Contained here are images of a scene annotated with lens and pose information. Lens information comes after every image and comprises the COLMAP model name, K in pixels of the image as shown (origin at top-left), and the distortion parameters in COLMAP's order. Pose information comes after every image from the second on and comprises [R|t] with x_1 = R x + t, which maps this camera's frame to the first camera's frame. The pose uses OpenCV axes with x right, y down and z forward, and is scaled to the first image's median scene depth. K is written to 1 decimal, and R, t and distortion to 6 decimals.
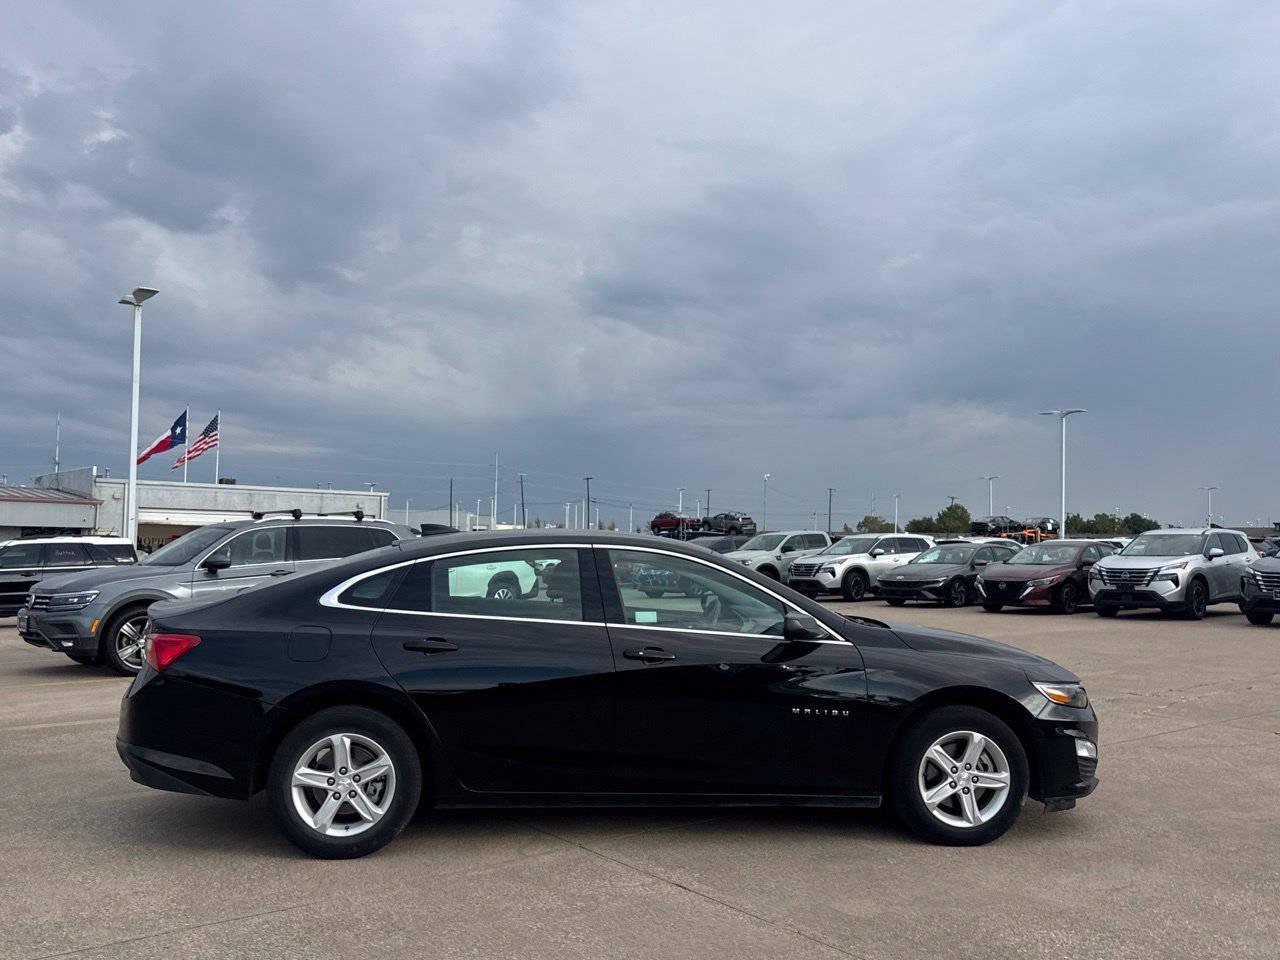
lens RADIAL K [[1144.6, 0, 629.3], [0, 1144.6, 484.5], [0, 0, 1]] dist [0.131033, -0.197397]
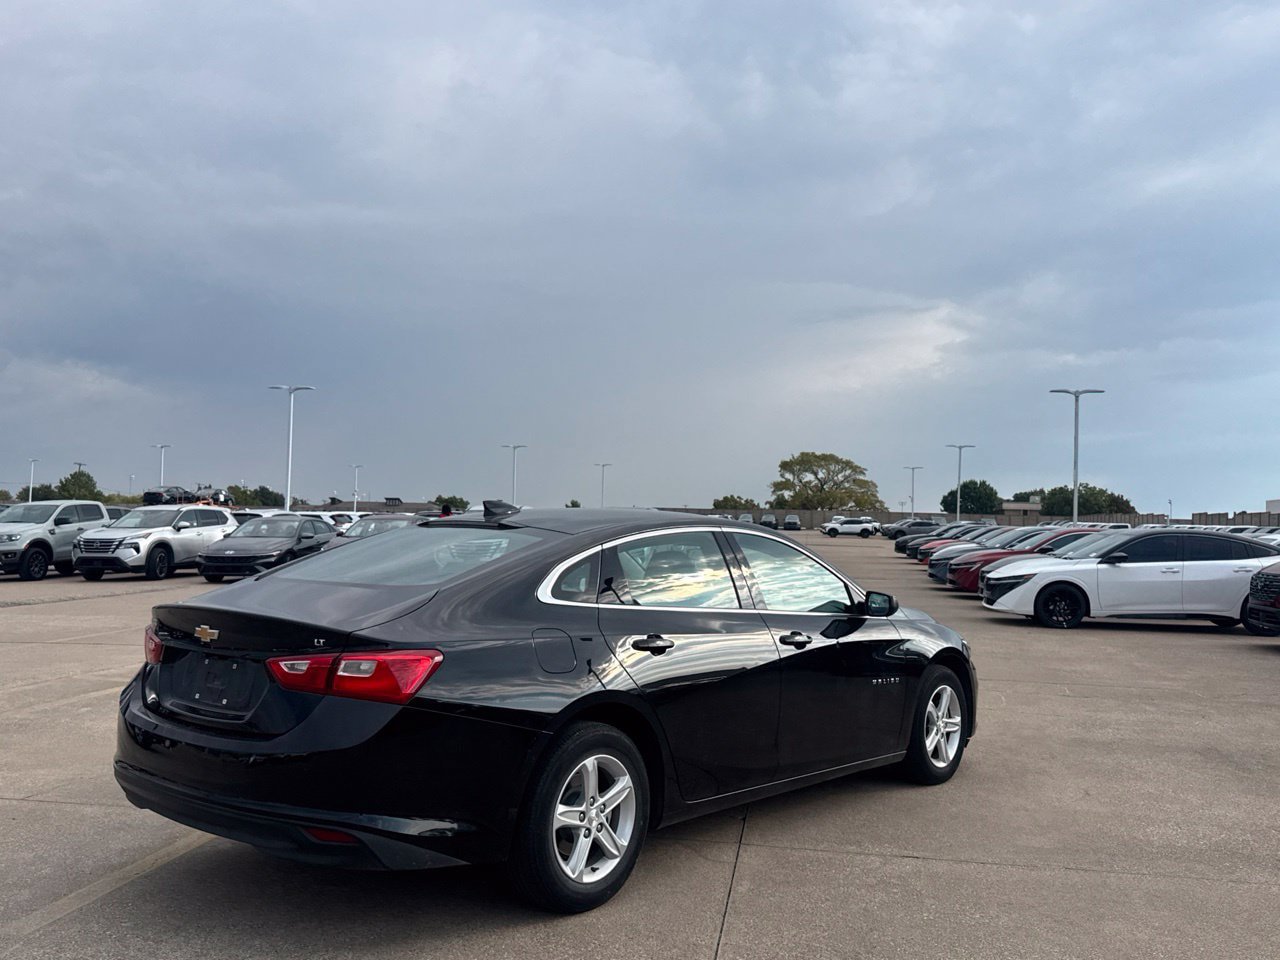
lens RADIAL K [[1140.2, 0, 648.6], [0, 1140.2, 478.8], [0, 0, 1]] dist [0.136071, -0.249938]
pose [[0.720820, 0.032154, 0.692376, -0.180600], [-0.046176, 0.998932, 0.001682, 0.003378], [-0.691582, -0.033183, 0.721535, 0.089123]]
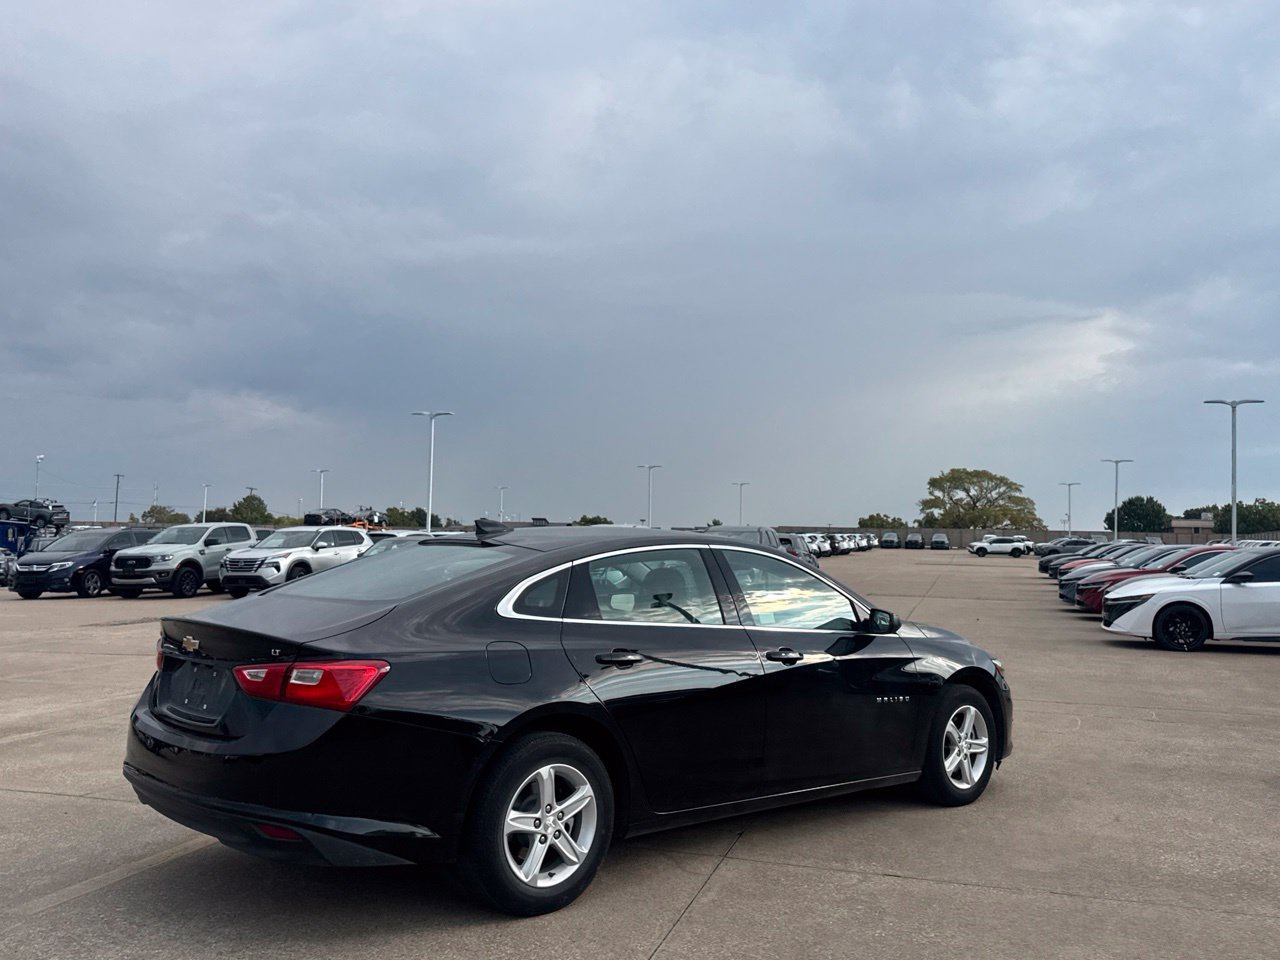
lens RADIAL K [[1140.2, 0, 646.2], [0, 1140.2, 480.6], [0, 0, 1]] dist [0.136071, -0.249938]
pose [[0.805953, 0.034895, 0.590950, -0.159557], [-0.037223, 0.999273, -0.008241, 0.002152], [-0.590808, -0.015355, 0.806666, 0.063159]]
